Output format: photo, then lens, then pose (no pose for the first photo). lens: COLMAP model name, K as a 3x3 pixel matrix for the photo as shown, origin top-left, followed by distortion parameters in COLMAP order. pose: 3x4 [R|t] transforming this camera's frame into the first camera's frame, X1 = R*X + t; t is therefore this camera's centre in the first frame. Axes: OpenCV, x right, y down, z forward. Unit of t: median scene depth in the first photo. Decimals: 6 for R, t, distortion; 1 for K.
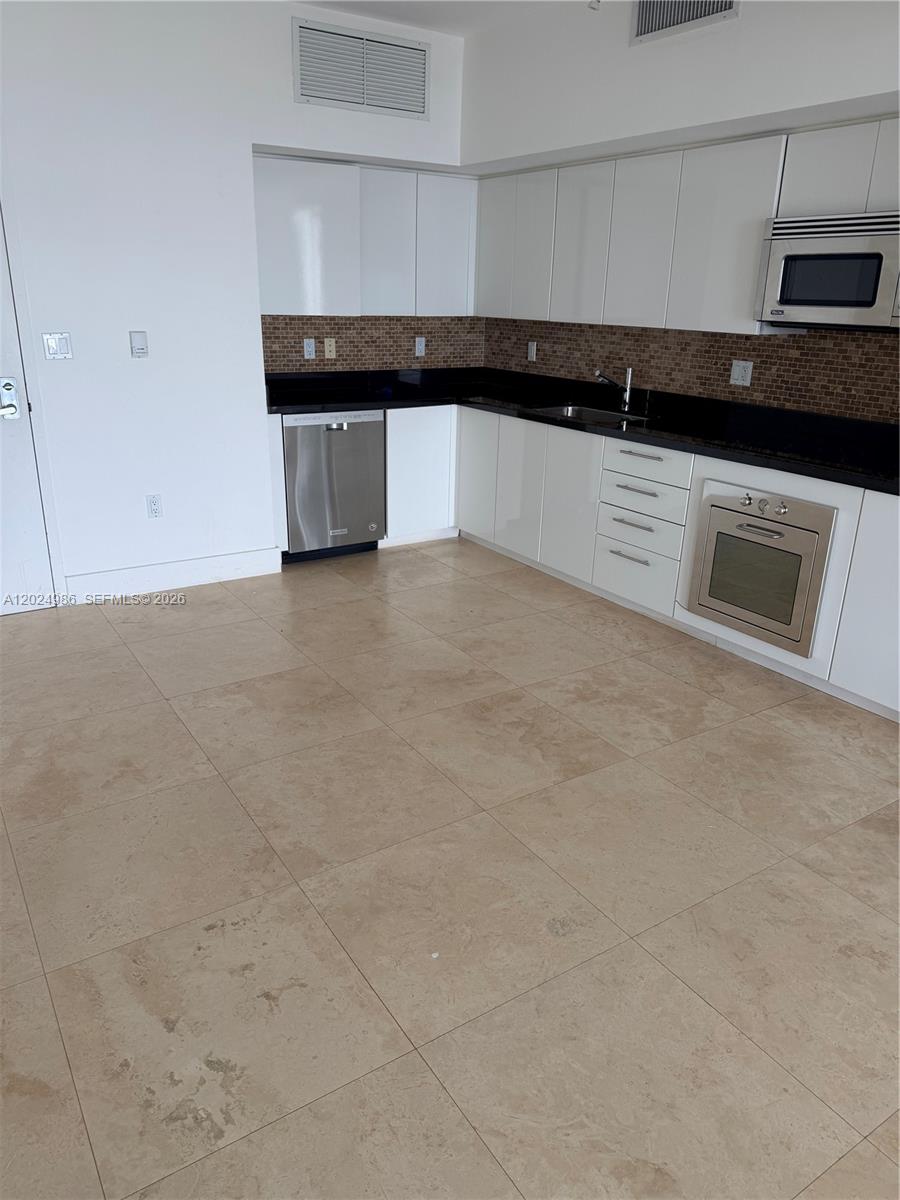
lens RADIAL K [[840.9, 0, 442.1], [0, 840.9, 594.0], [0, 0, 1]] dist [0.101161, -0.160723]
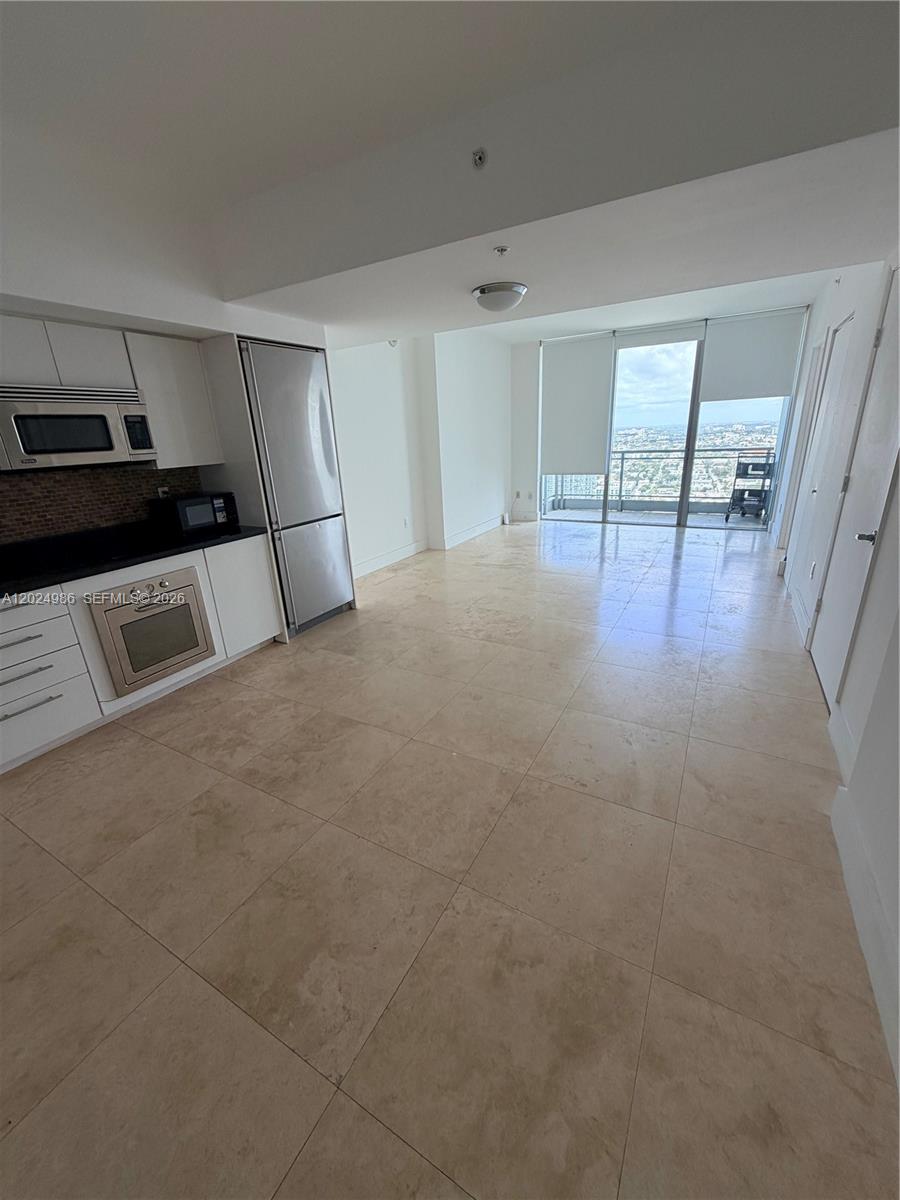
lens RADIAL K [[479.4, 0, 450.0], [0, 479.4, 600.0], [0, 0, 1]] dist [0.000678, -0.000379]
pose [[-0.469642, -0.291902, 0.833204, -0.540091], [0.329207, 0.817790, 0.472061, -0.303855], [-0.819182, 0.495996, -0.287973, 0.832731]]
